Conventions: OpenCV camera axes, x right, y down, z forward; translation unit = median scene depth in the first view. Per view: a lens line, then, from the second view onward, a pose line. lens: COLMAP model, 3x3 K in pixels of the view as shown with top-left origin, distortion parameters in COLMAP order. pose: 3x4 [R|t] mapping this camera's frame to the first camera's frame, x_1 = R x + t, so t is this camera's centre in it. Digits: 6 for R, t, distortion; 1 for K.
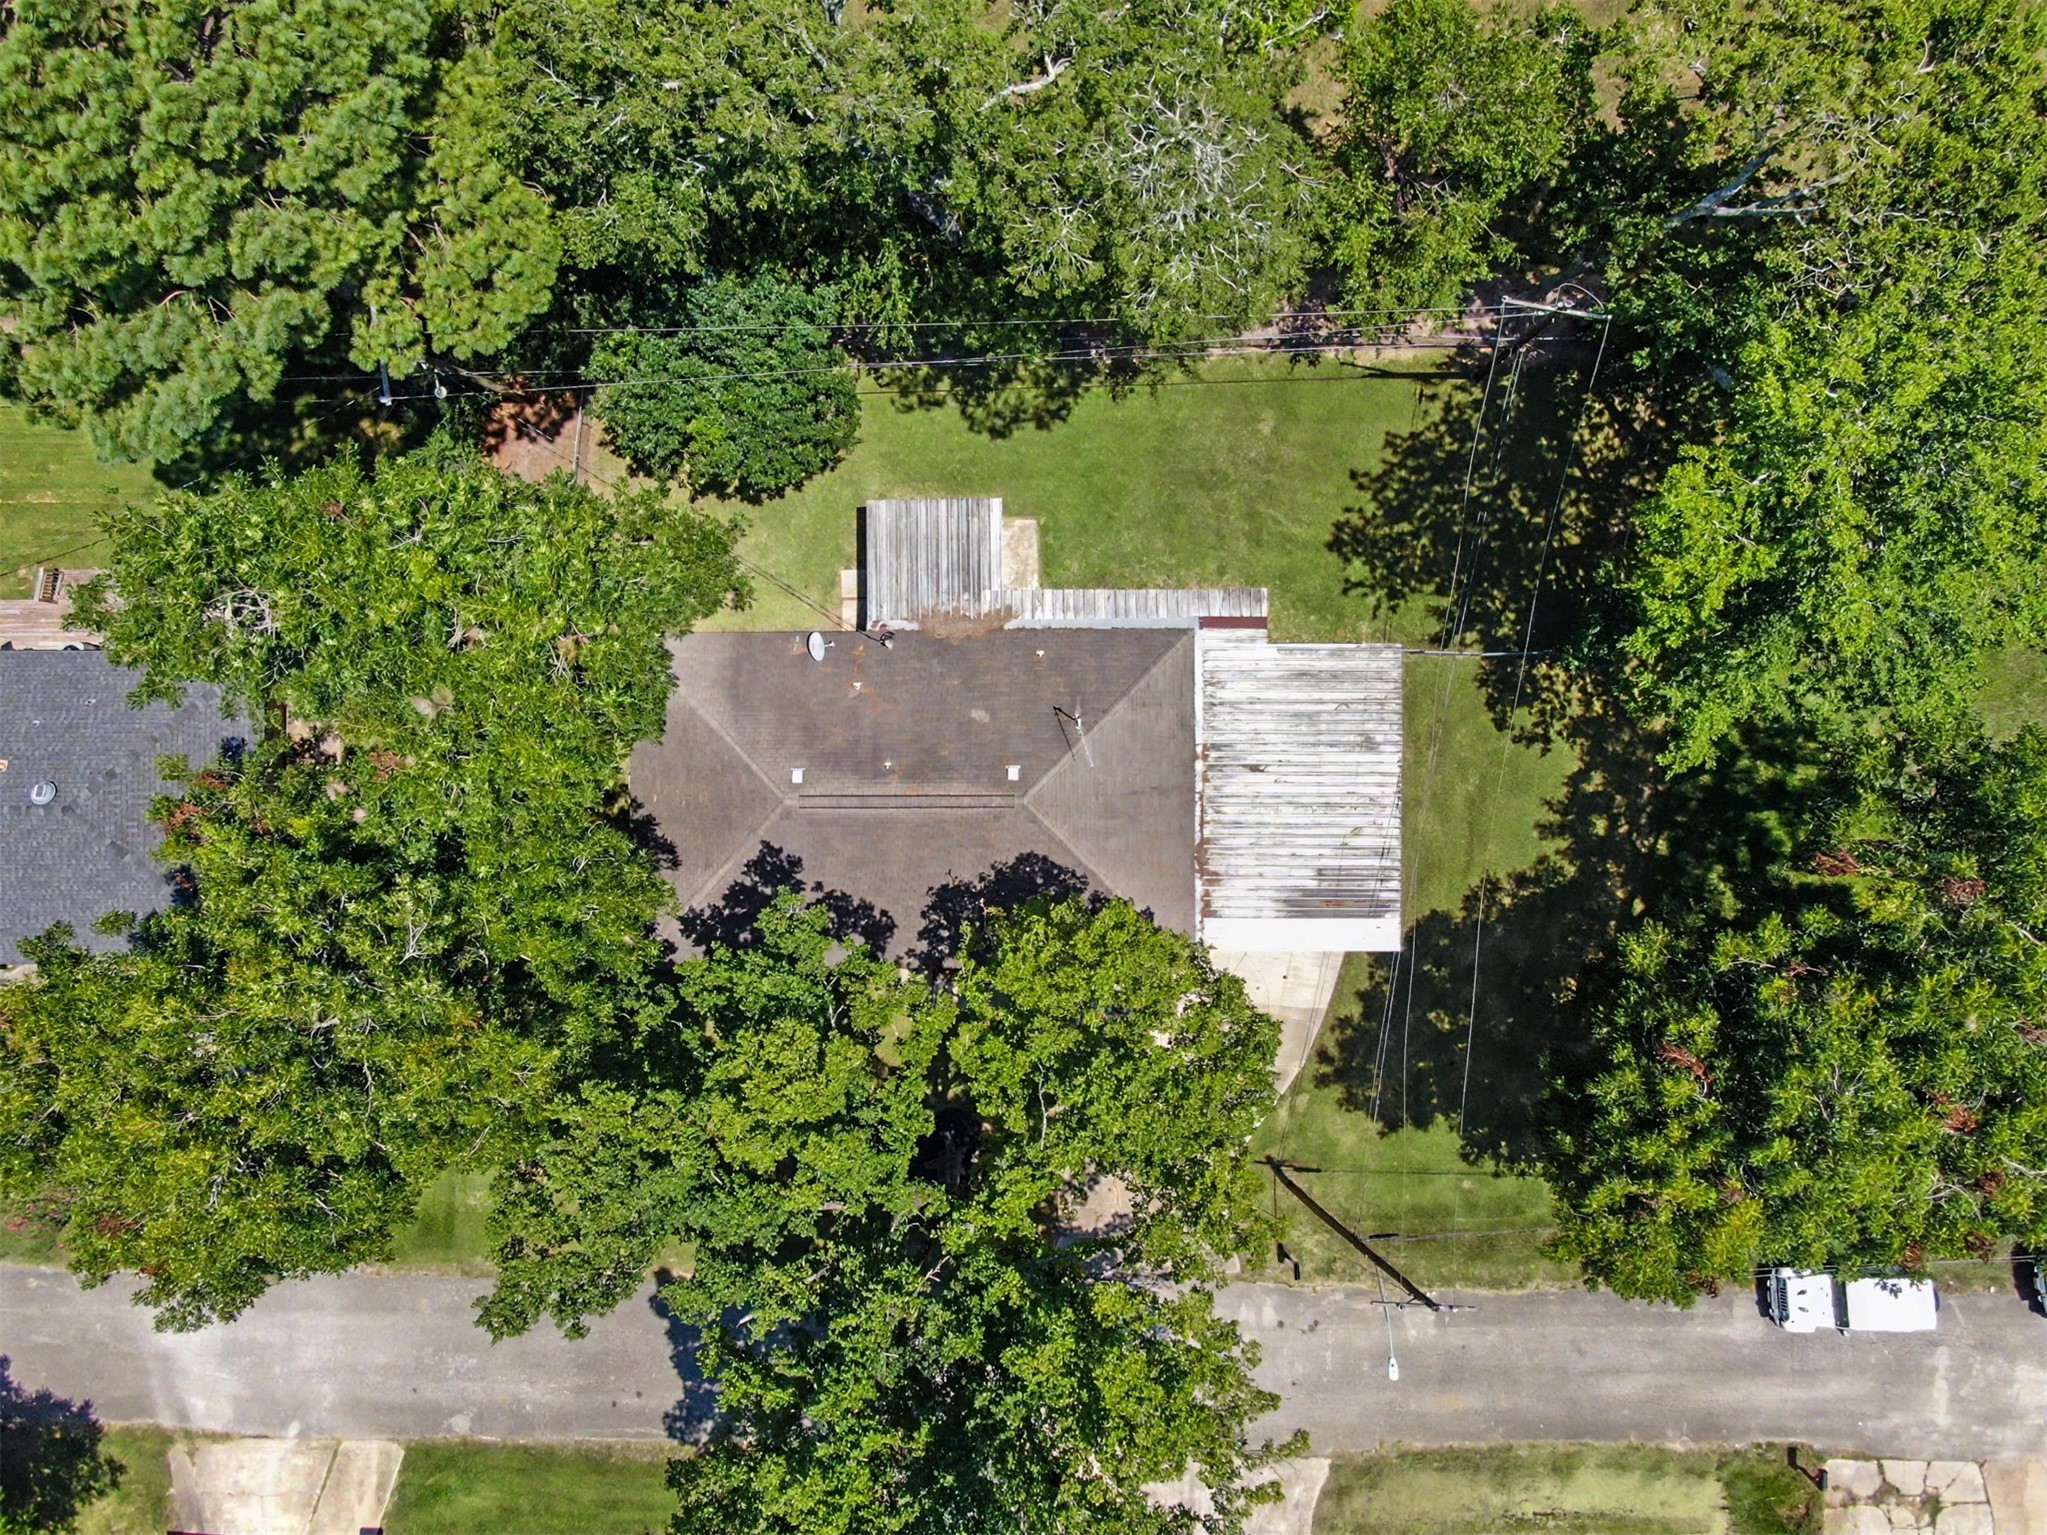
lens RADIAL K [[1470.3, 0, 1018.5], [0, 1470.3, 767.7], [0, 0, 1]] dist [-0.014585, 0.002977]
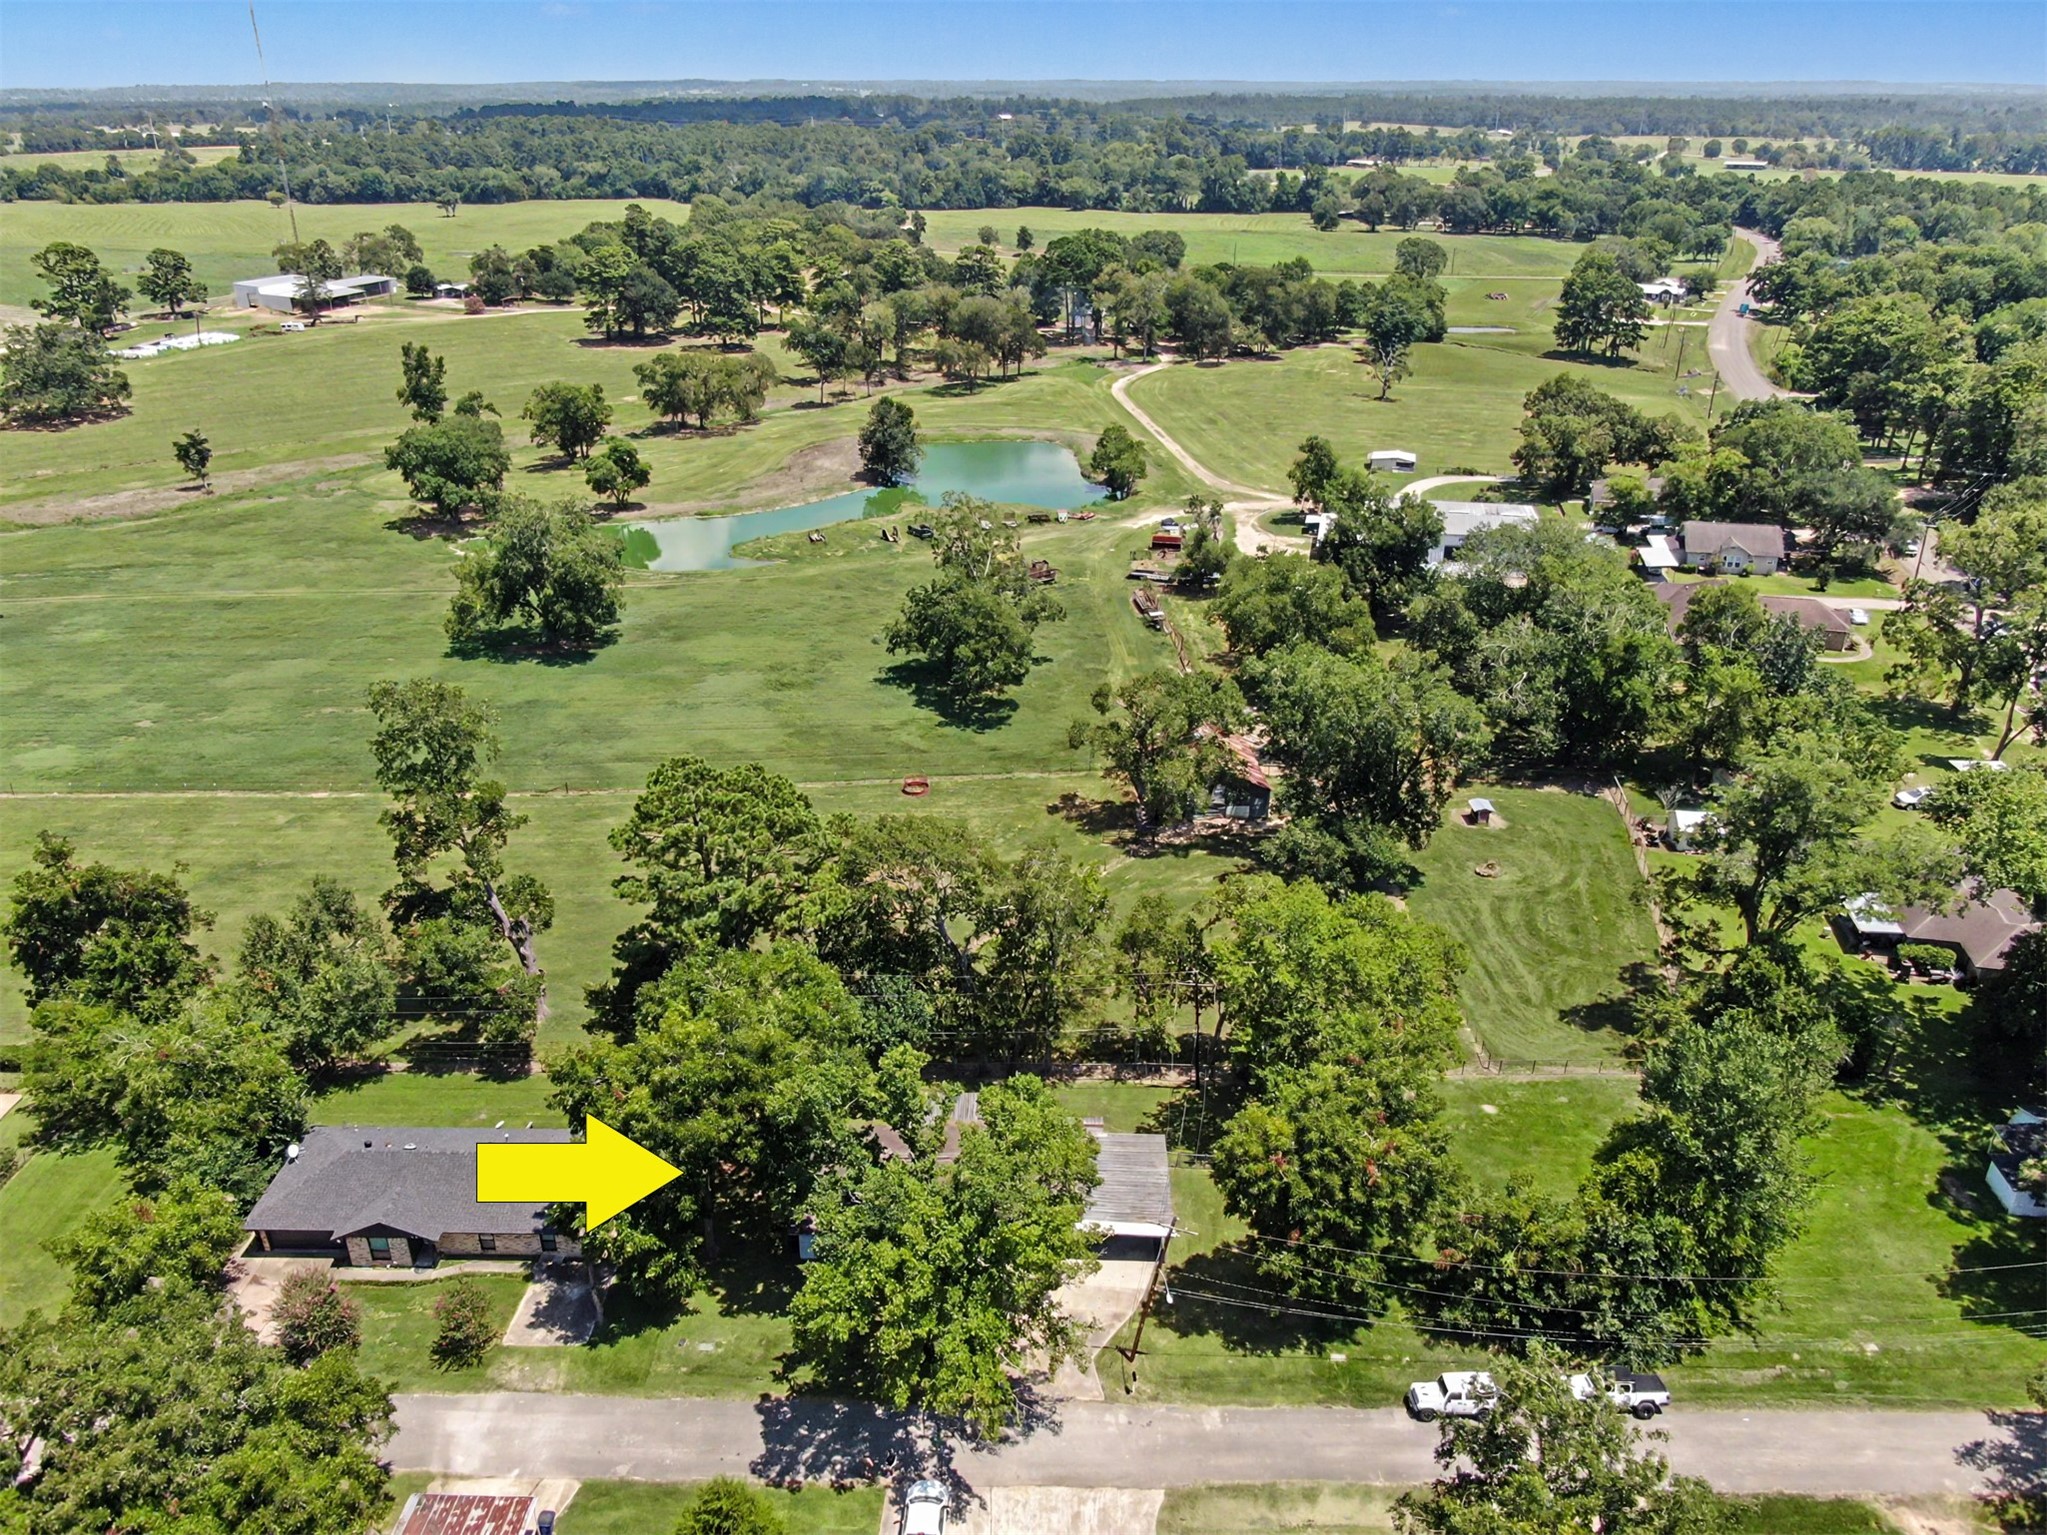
lens RADIAL K [[1470.3, 0, 1026.4], [0, 1470.3, 767.6], [0, 0, 1]] dist [-0.014585, 0.002977]
pose [[0.999398, 0.034323, -0.004985, 0.043088], [-0.018050, 0.391962, -0.919805, 1.640082], [-0.029616, 0.919341, 0.392345, -0.348919]]
